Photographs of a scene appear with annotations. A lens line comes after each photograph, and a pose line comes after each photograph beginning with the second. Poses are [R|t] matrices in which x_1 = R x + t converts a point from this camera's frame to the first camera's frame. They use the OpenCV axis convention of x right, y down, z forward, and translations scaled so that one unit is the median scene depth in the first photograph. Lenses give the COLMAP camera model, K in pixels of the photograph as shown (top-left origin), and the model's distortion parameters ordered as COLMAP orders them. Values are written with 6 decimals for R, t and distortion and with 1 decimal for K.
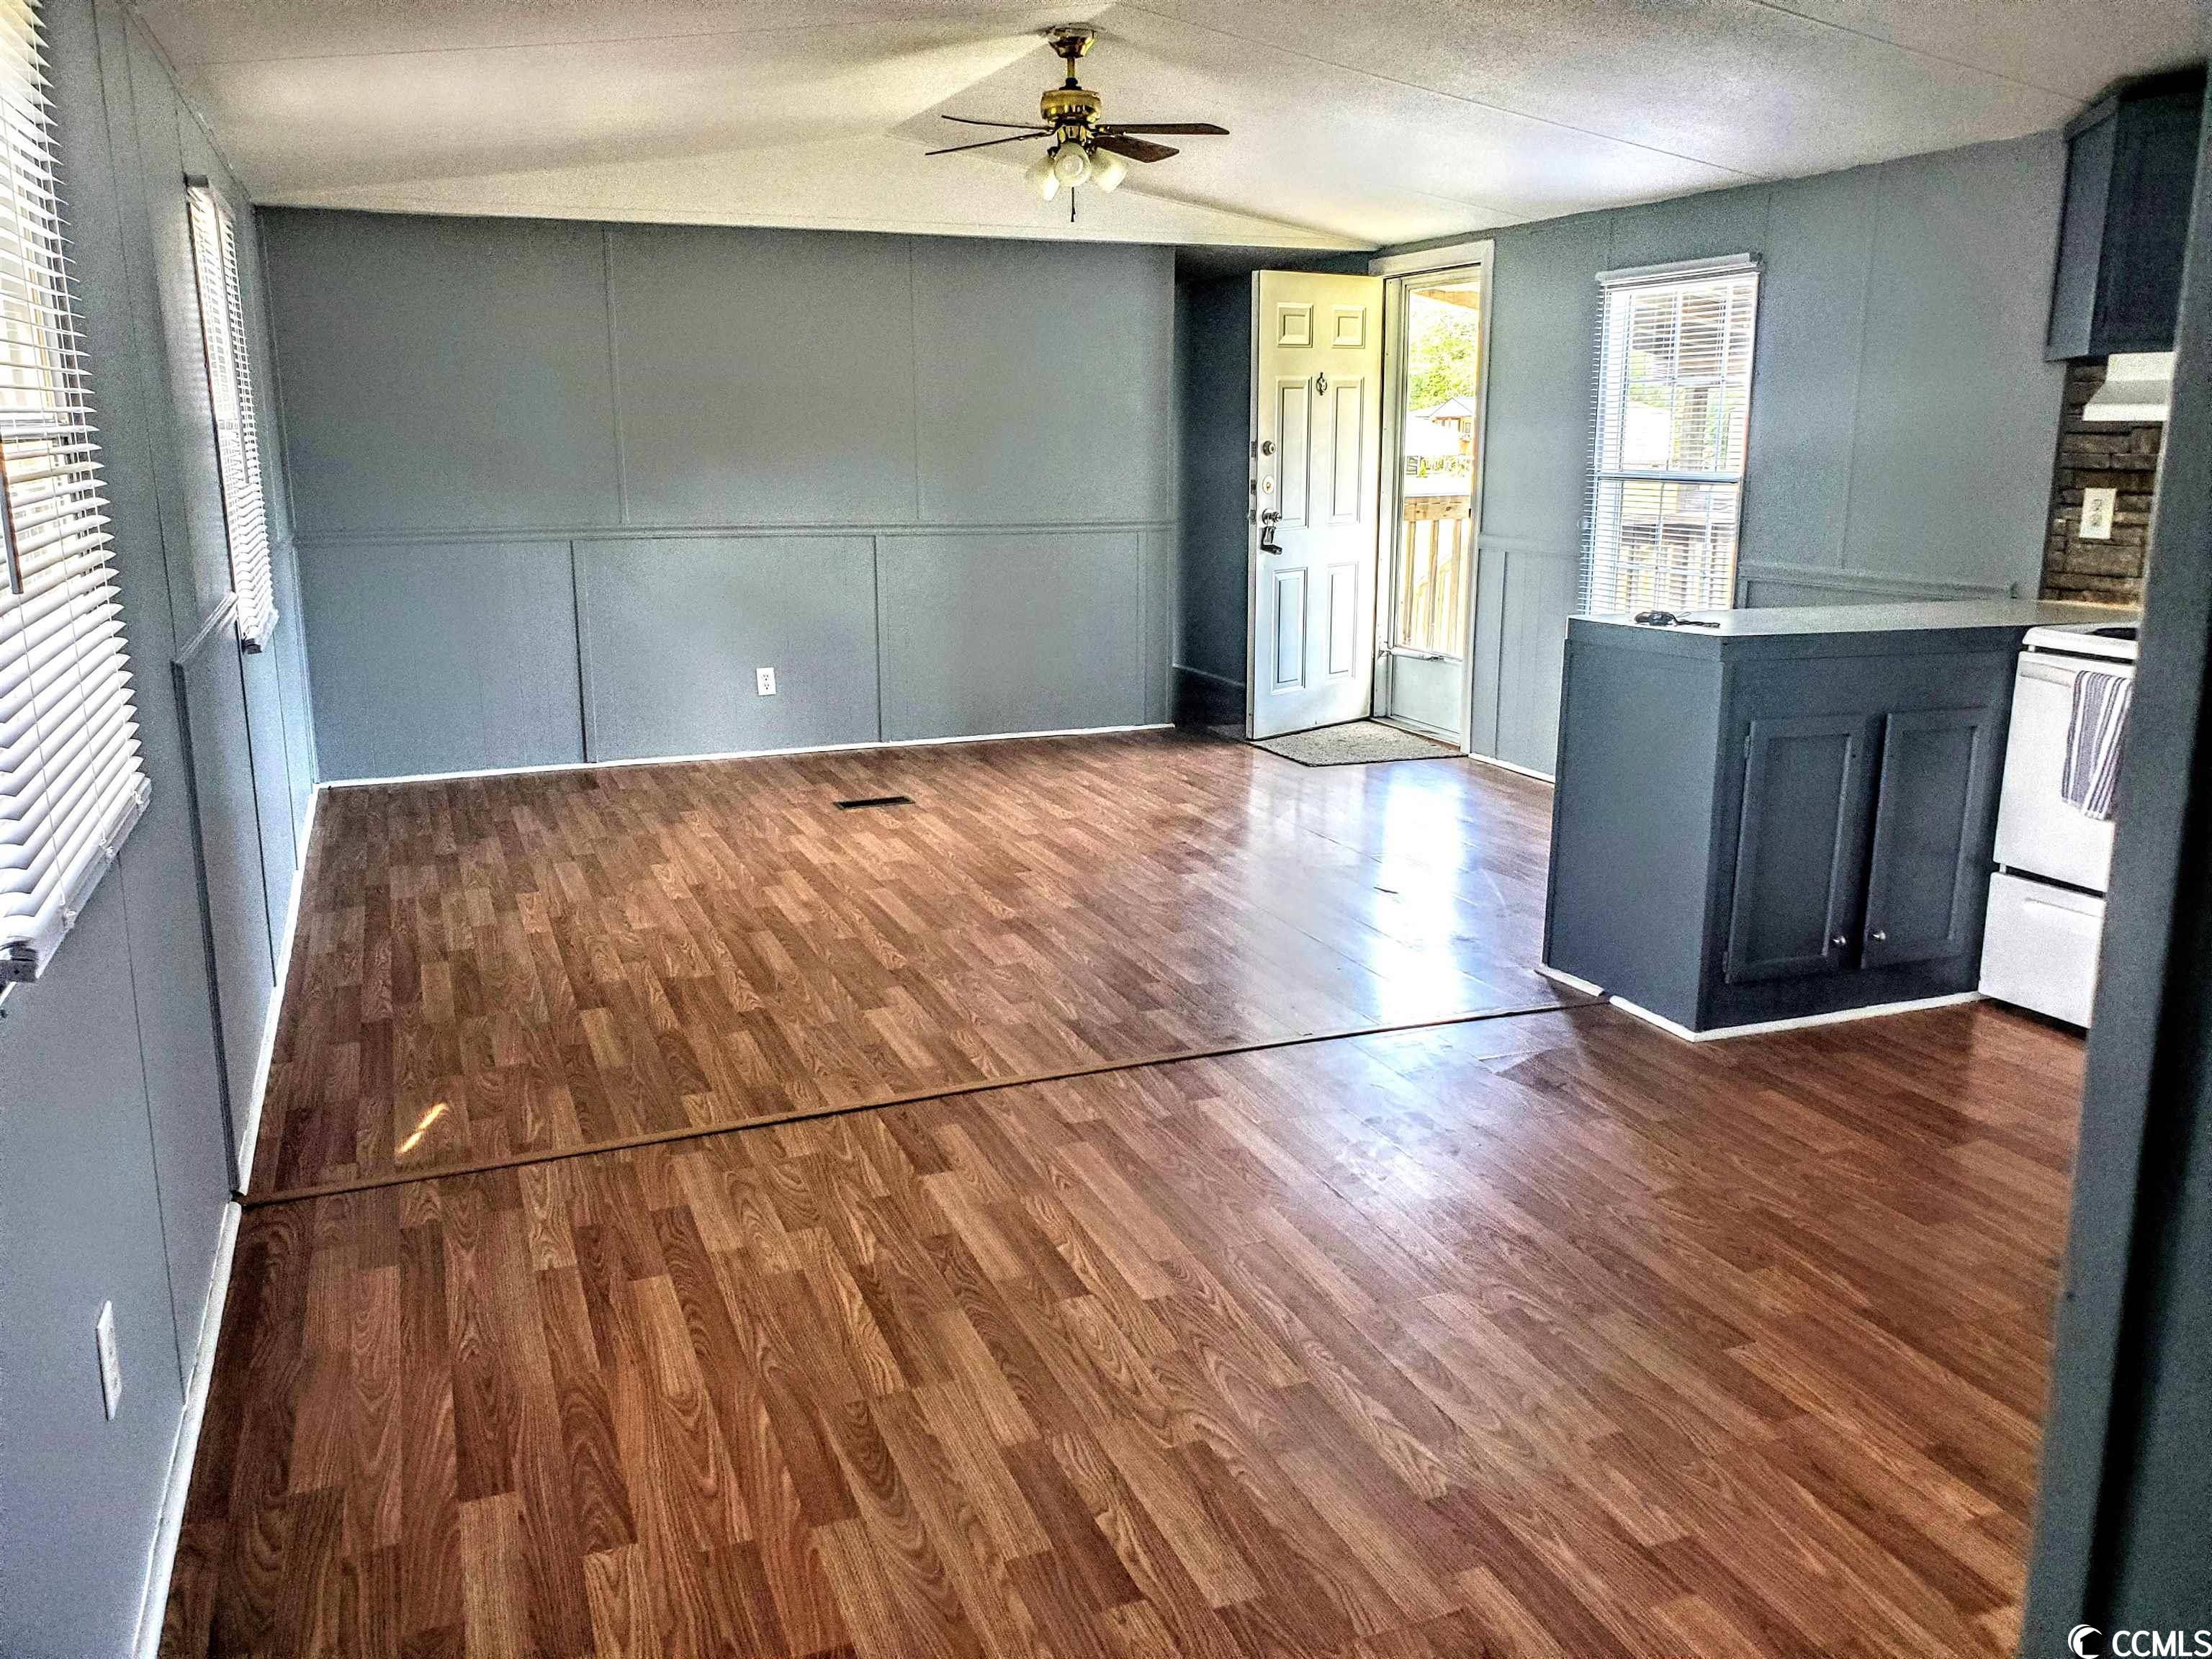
lens RADIAL K [[1715.9, 0, 1096.2], [0, 1715.9, 796.8], [0, 0, 1]] dist [0.009161, 0.004777]
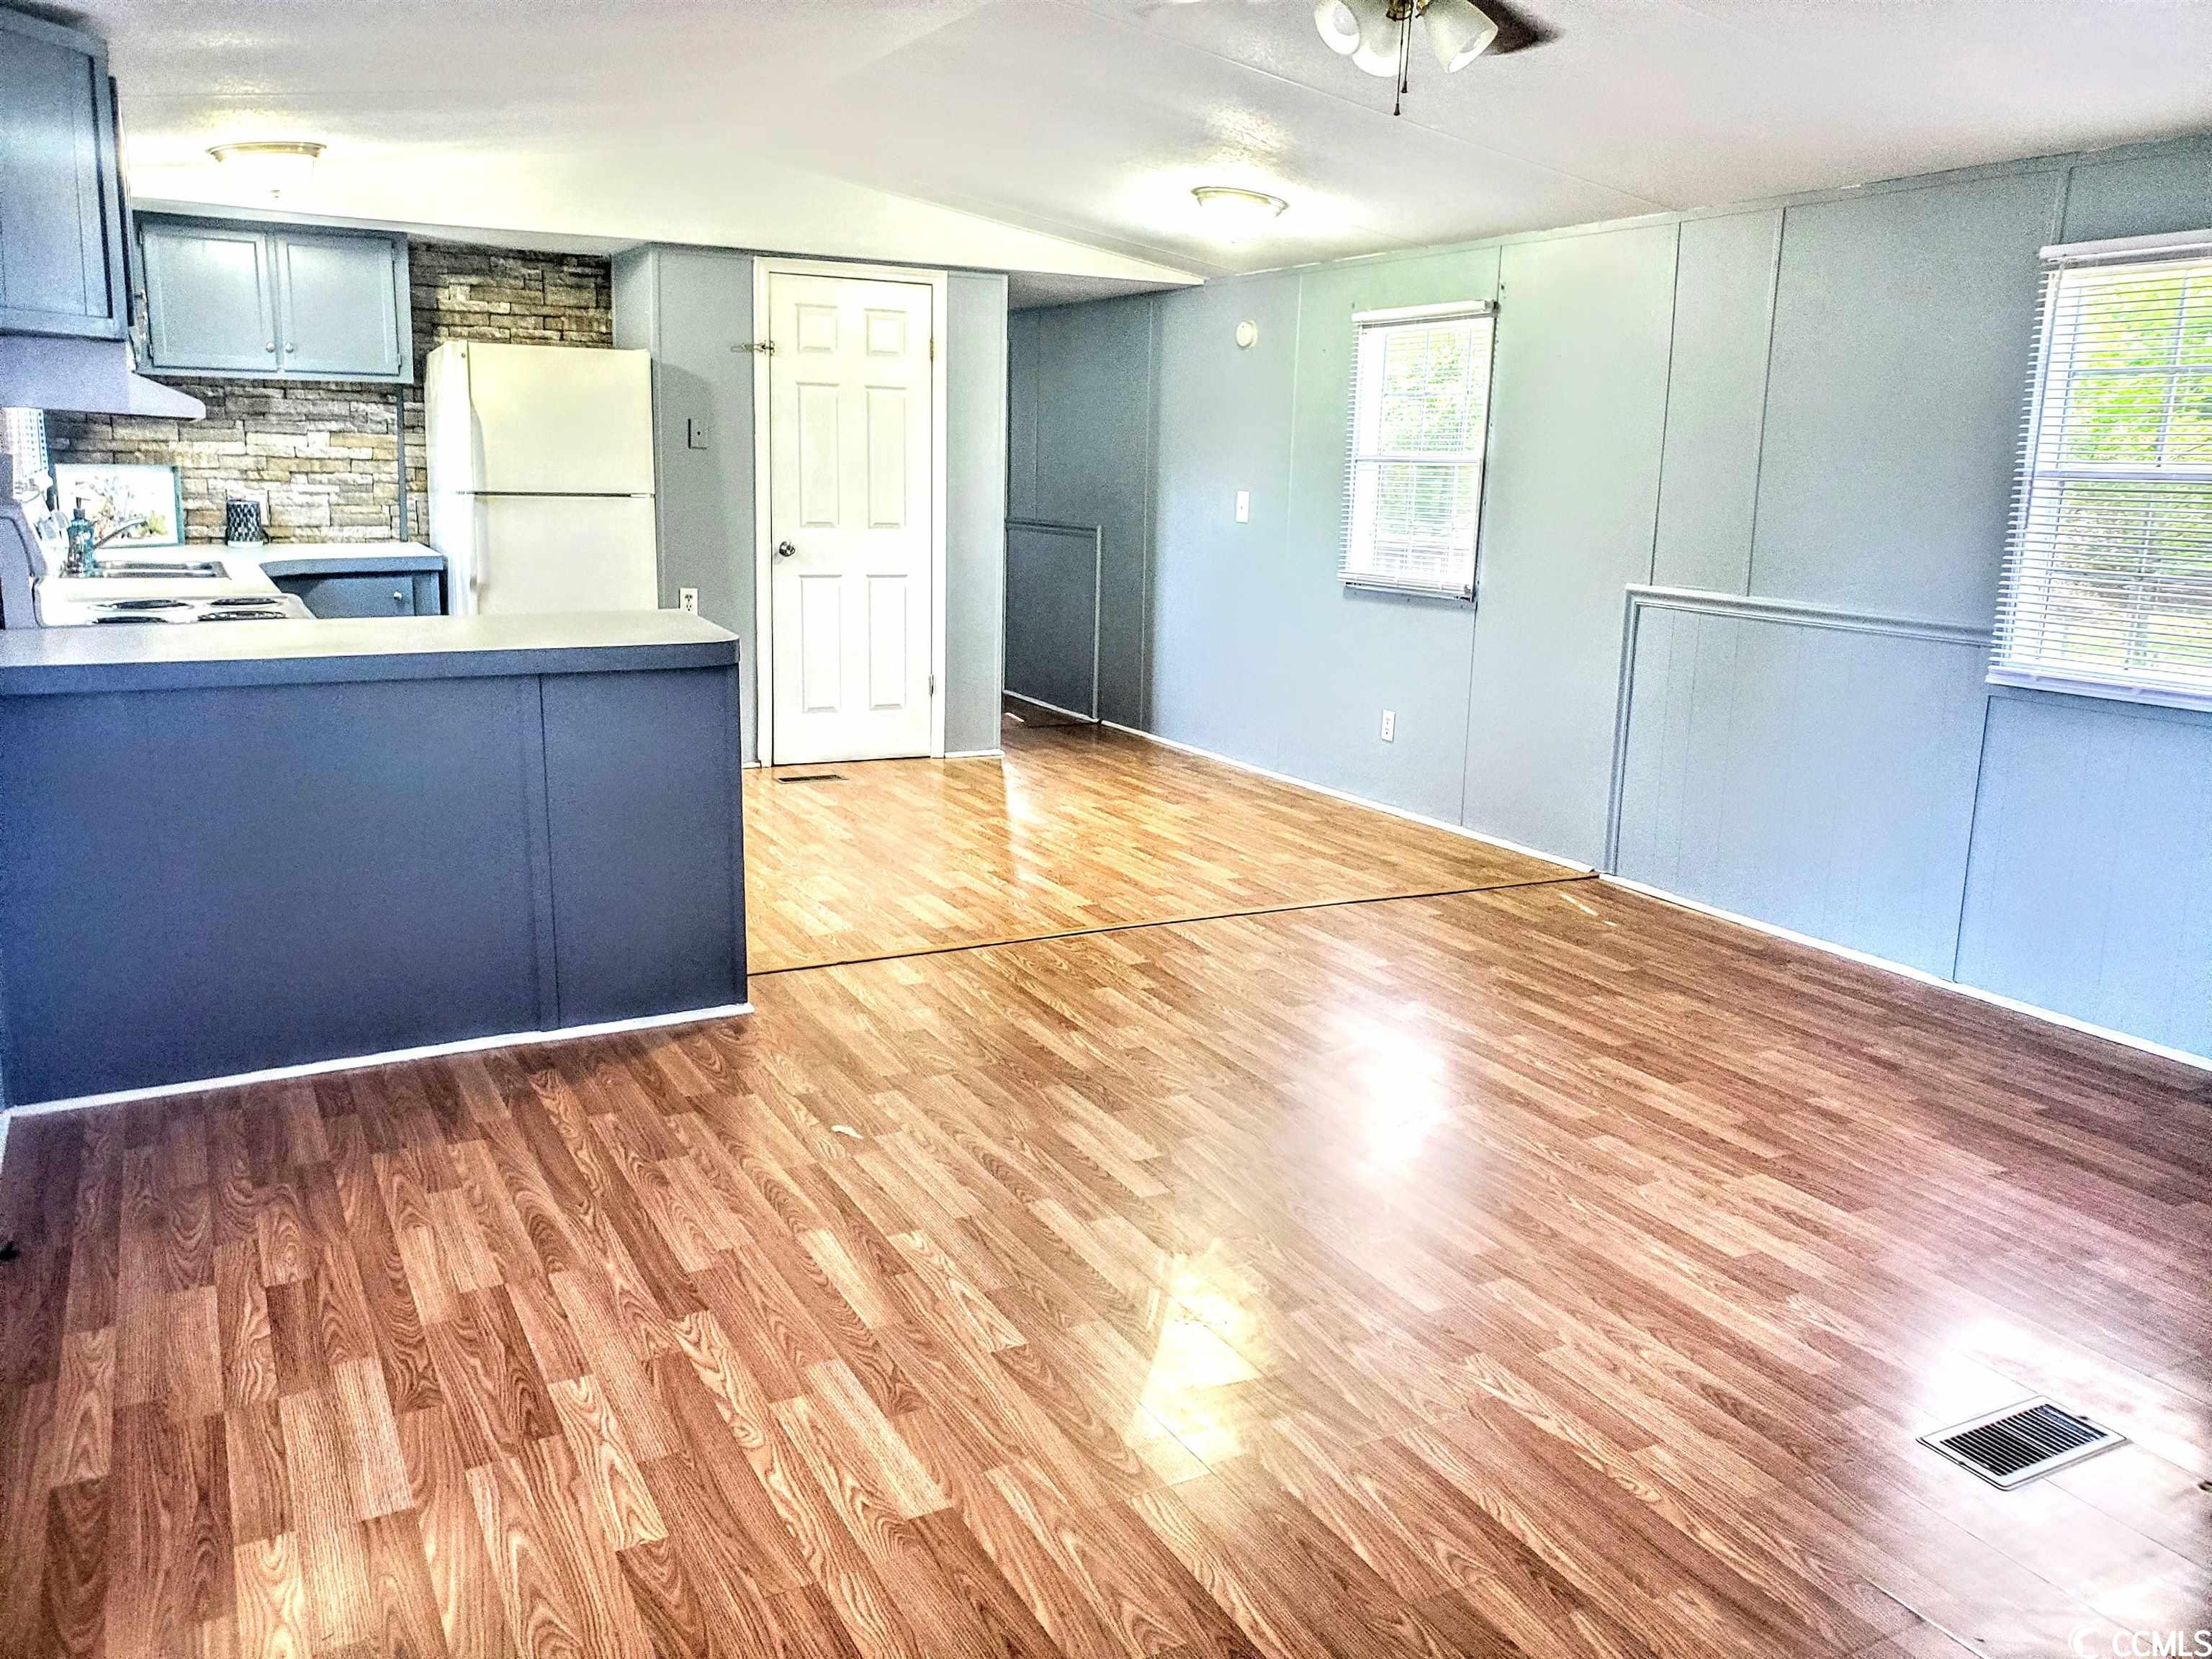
lens RADIAL K [[1715.9, 0, 1096.2], [0, 1715.9, 796.8], [0, 0, 1]] dist [0.009161, 0.004777]
pose [[-0.994140, -0.007986, -0.107807, 0.167281], [-0.050323, 0.916810, 0.396140, -0.381986], [0.095675, 0.399244, -0.911839, 1.802469]]
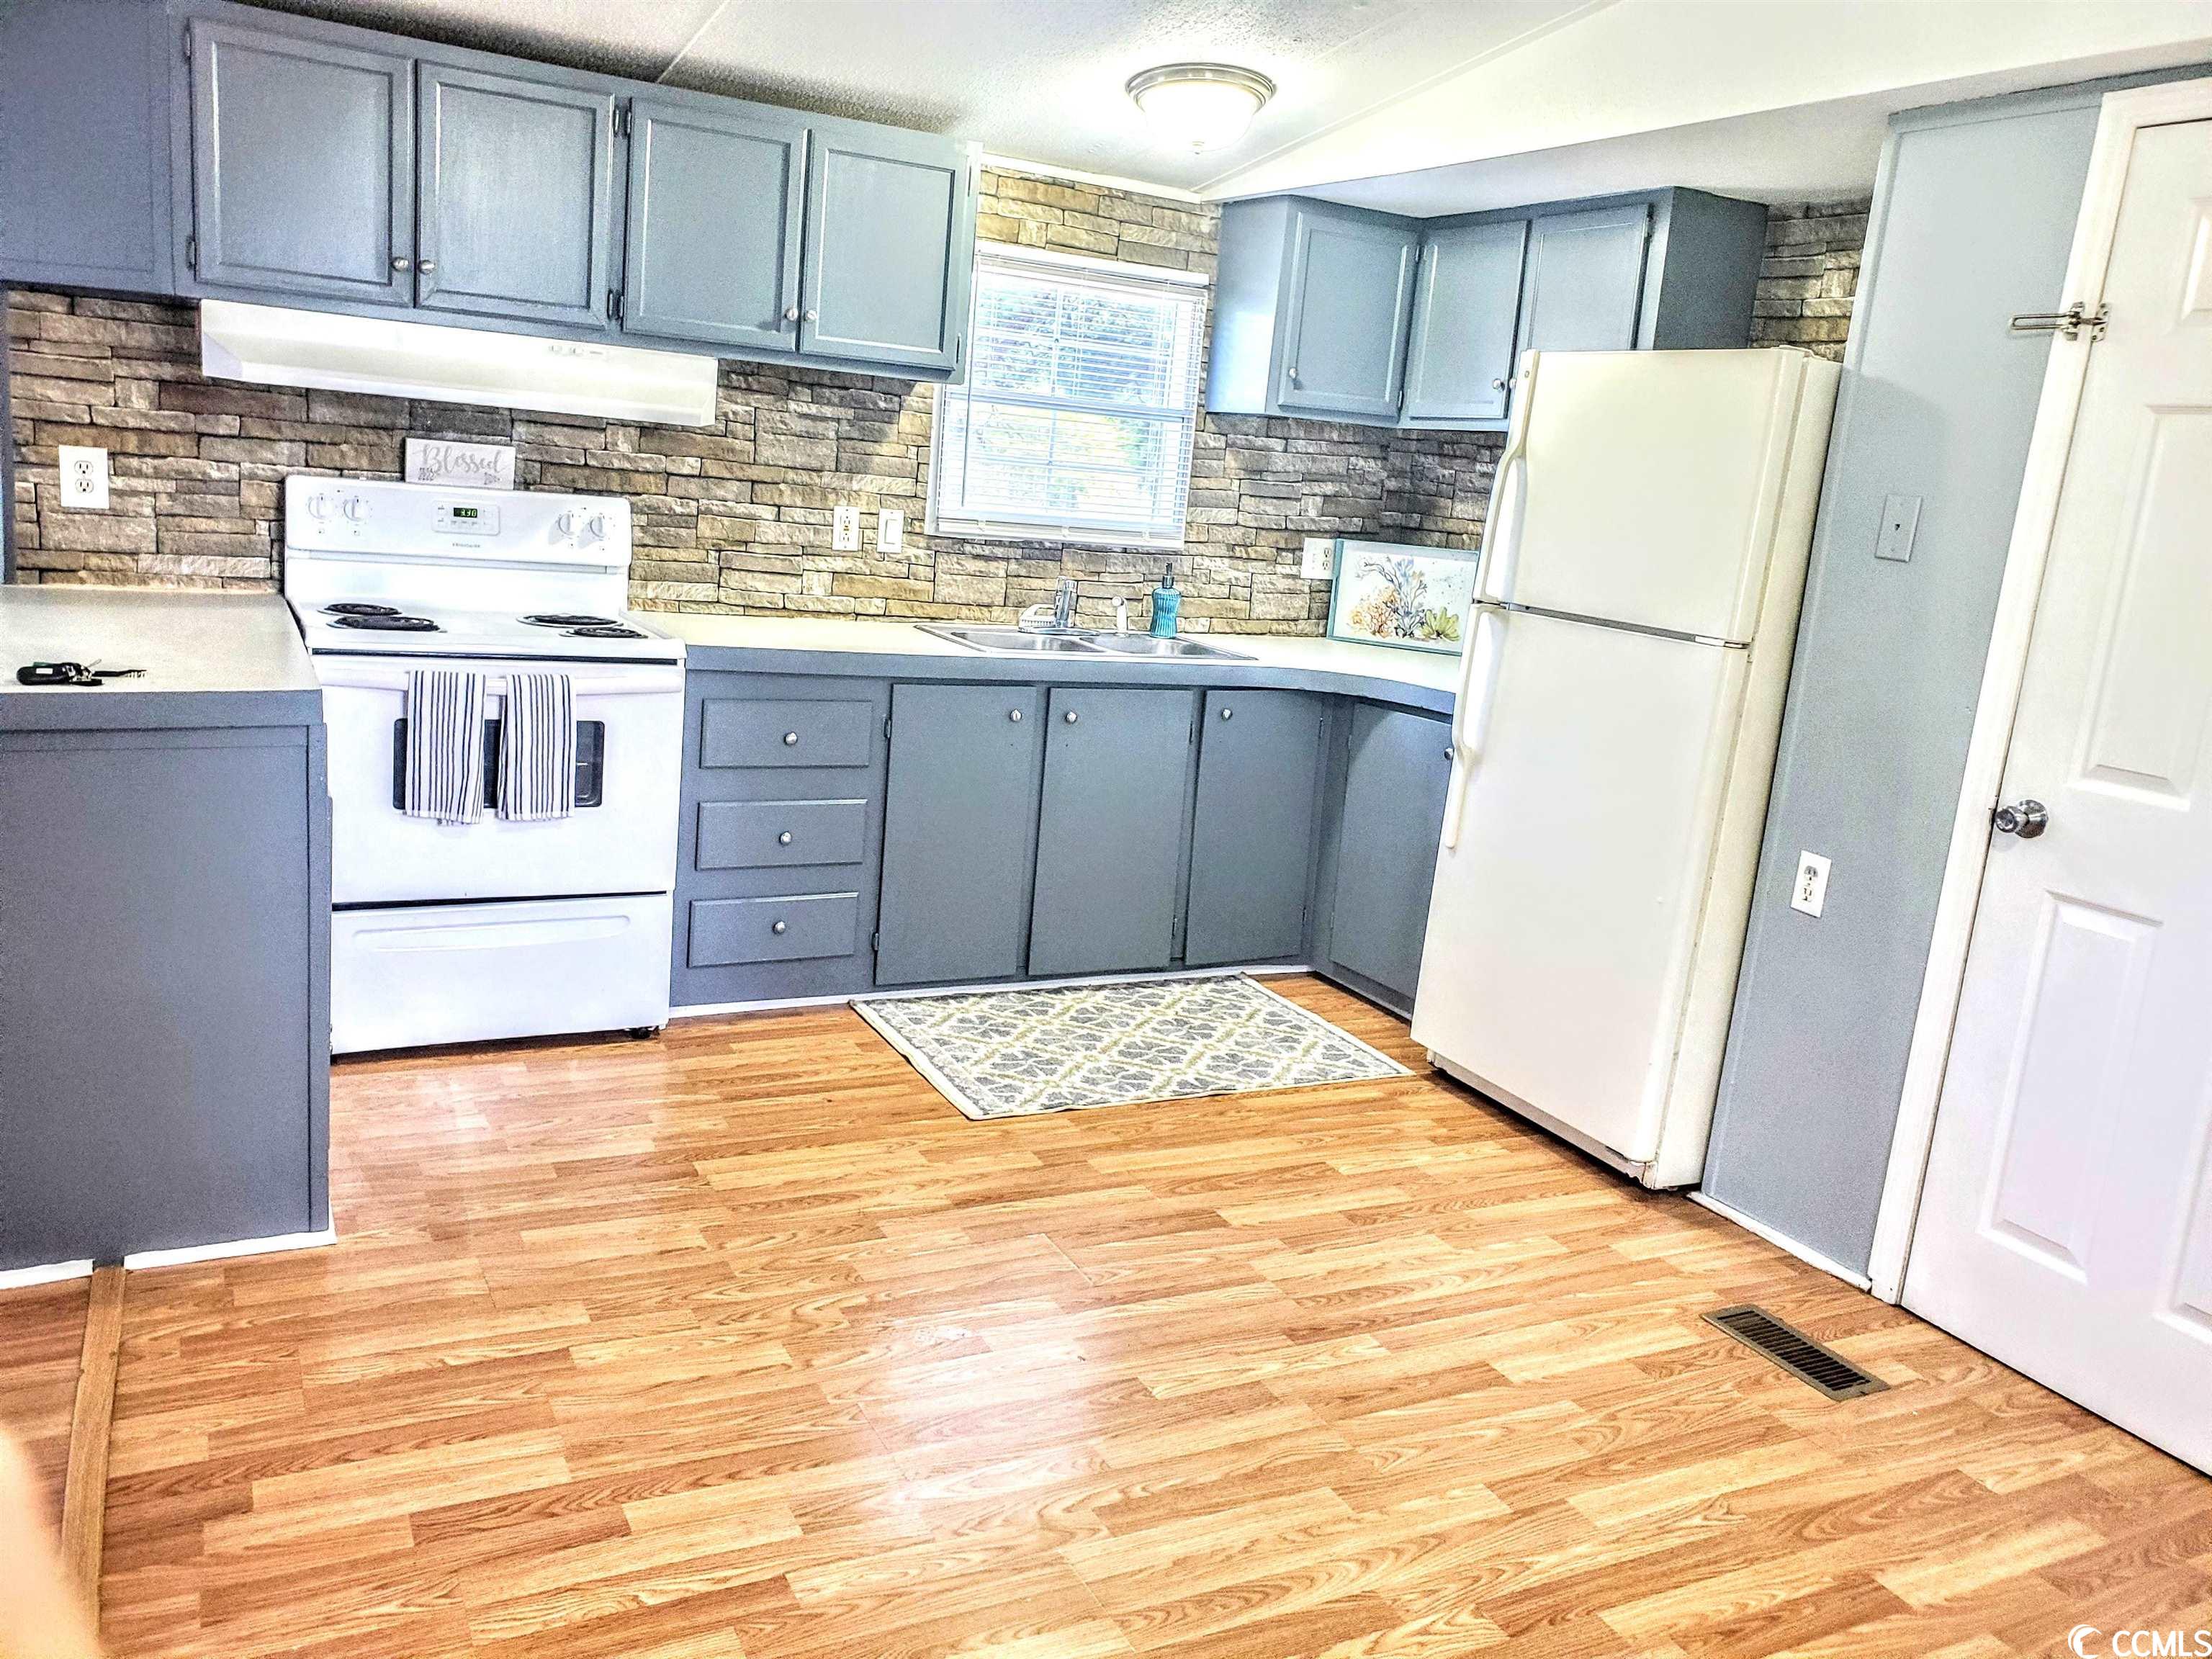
lens RADIAL K [[1715.9, 0, 1096.2], [0, 1715.9, 796.8], [0, 0, 1]] dist [0.009161, 0.004777]
pose [[-0.099621, -0.203812, 0.973928, -0.309647], [0.121806, 0.968938, 0.215227, -0.137410], [-0.987542, 0.140071, -0.071701, 0.612667]]
